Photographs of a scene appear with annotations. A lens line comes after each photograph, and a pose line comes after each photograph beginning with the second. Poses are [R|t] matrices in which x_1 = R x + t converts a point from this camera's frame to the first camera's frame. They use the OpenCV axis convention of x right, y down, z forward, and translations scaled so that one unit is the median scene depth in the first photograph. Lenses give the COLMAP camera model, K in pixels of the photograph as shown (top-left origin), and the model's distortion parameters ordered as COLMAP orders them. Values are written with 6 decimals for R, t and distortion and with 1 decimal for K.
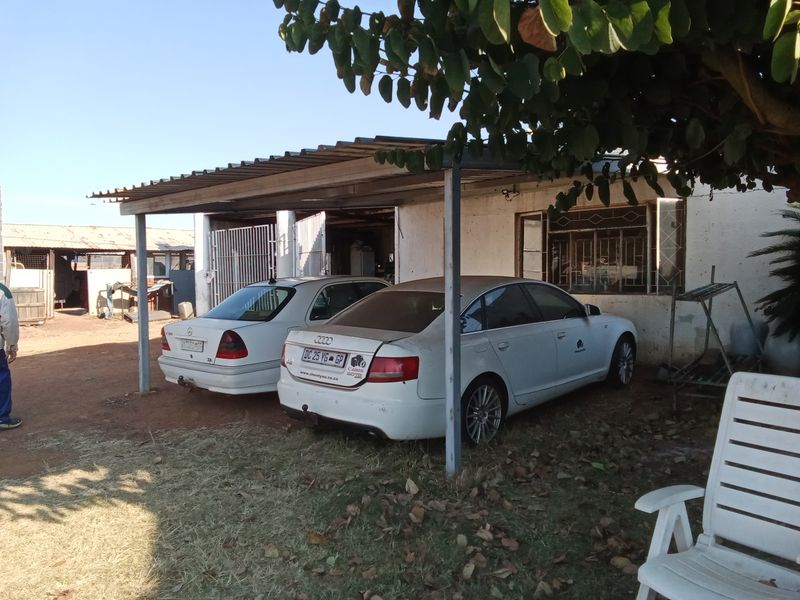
lens RADIAL K [[615.7, 0, 397.8], [0, 615.7, 304.4], [0, 0, 1]] dist [0.064246, -0.093166]
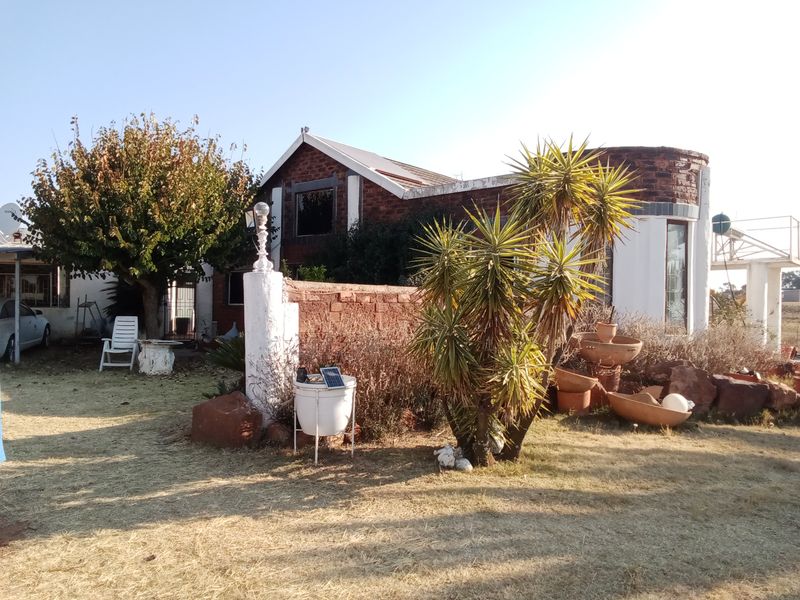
lens RADIAL K [[615.7, 0, 397.8], [0, 615.7, 304.4], [0, 0, 1]] dist [0.064246, -0.093166]
pose [[0.517277, 0.013453, 0.855712, -0.953761], [0.022185, 0.999330, -0.029122, 0.075211], [-0.855530, 0.034049, 0.516632, -1.311001]]
